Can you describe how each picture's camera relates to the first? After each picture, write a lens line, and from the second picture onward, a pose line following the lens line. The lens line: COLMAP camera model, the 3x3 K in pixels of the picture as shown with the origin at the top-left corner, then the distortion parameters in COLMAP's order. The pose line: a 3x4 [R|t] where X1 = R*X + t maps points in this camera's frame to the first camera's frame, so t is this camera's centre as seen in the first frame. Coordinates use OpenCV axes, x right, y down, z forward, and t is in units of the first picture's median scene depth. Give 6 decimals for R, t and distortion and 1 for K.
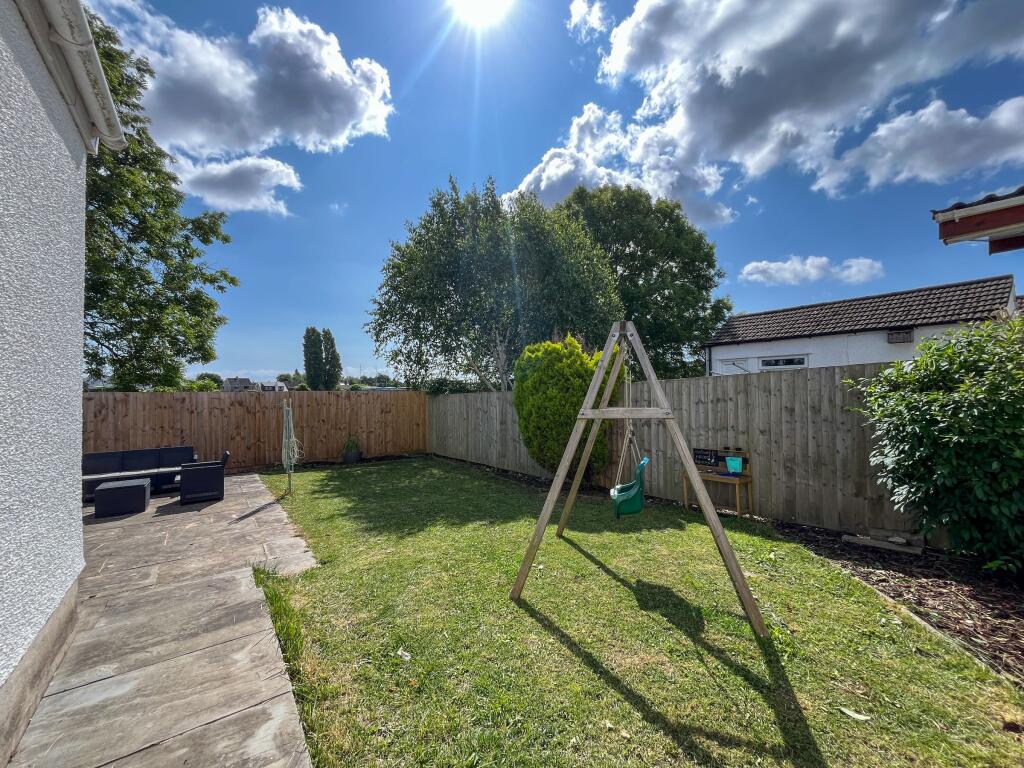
lens RADIAL K [[412.6, 0, 510.3], [0, 412.6, 383.6], [0, 0, 1]] dist [-0.001022, -0.000055]
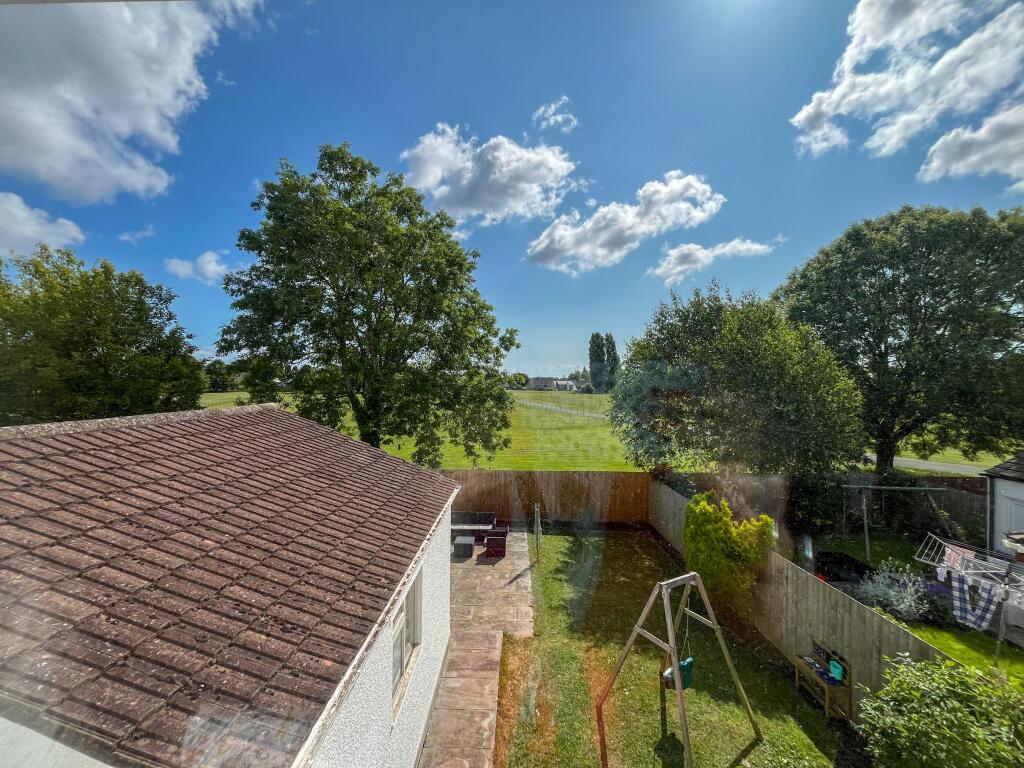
lens RADIAL K [[412.1, 0, 510.5], [0, 412.1, 383.2], [0, 0, 1]] dist [-0.004626, 0.000180]
pose [[0.791231, 0.013258, -0.611373, 0.232707], [-0.004163, 0.999859, 0.016296, -0.291159], [0.611503, -0.010349, 0.791175, -0.224344]]
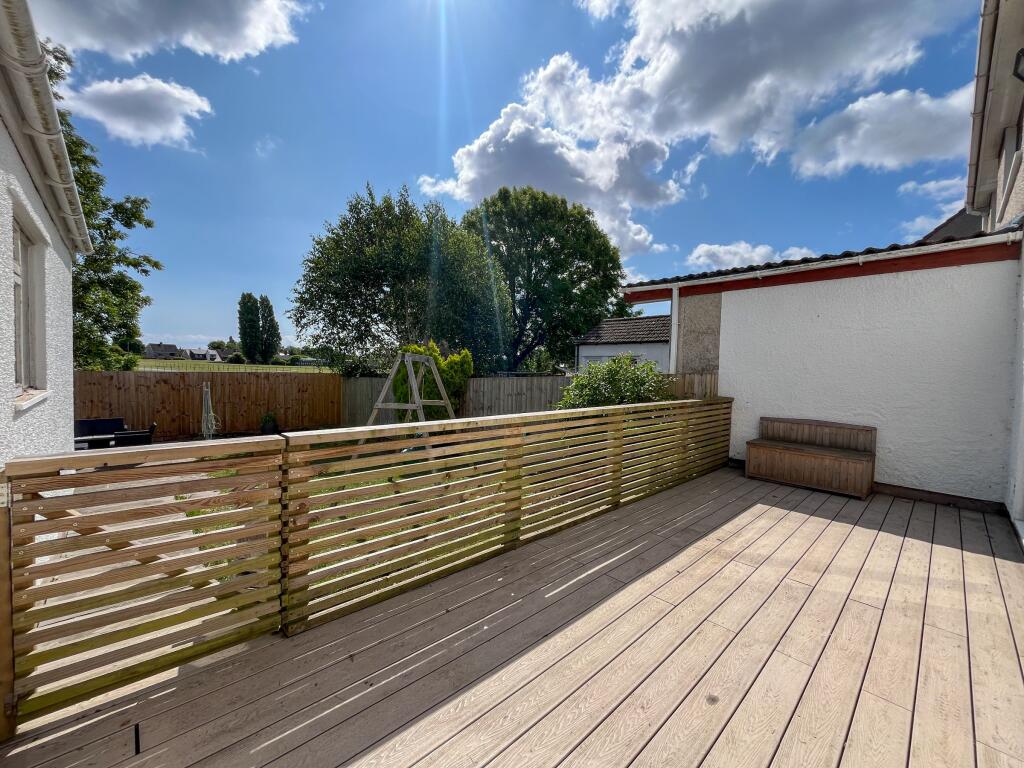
lens RADIAL K [[412.1, 0, 511.2], [0, 412.1, 382.6], [0, 0, 1]] dist [-0.001993, 0.000028]
pose [[0.992432, 0.027653, 0.119643, 0.144903], [-0.034176, 0.998019, 0.052814, -0.037081], [-0.117945, -0.056503, 0.991411, -0.220313]]
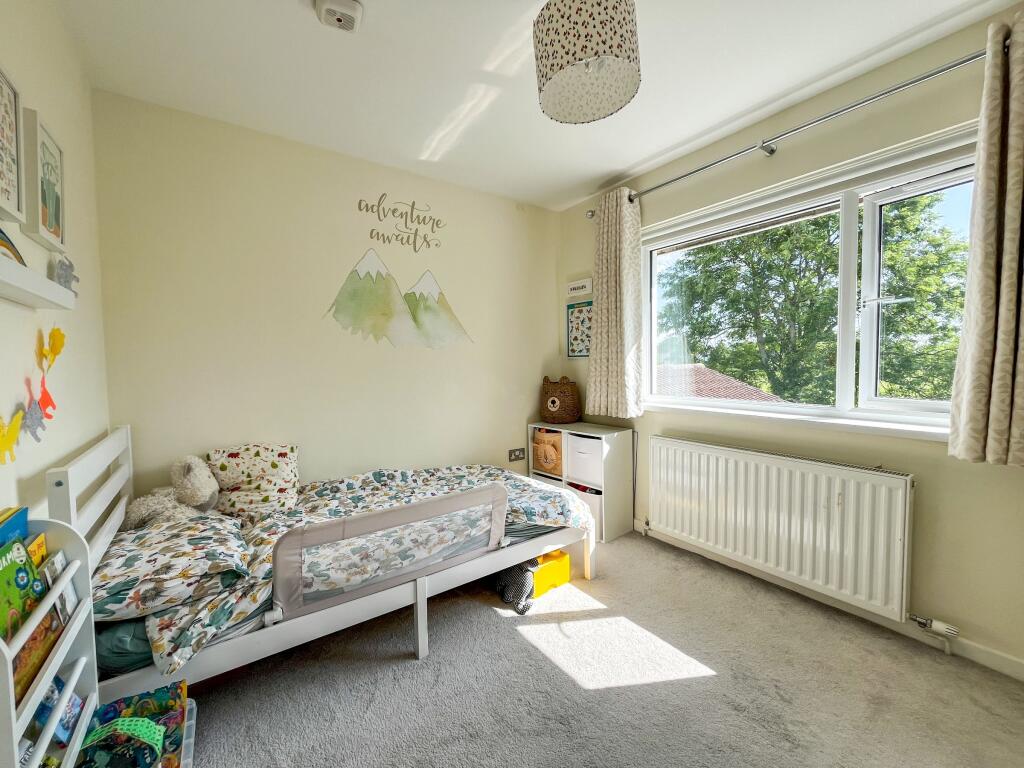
lens RADIAL K [[412.1, 0, 511.2], [0, 412.1, 382.6], [0, 0, 1]] dist [-0.001993, 0.000028]
pose [[-0.015480, 0.051498, -0.998553, 0.426459], [0.030229, 0.998240, 0.051014, -0.265515], [0.999423, -0.029395, -0.017010, -0.329503]]
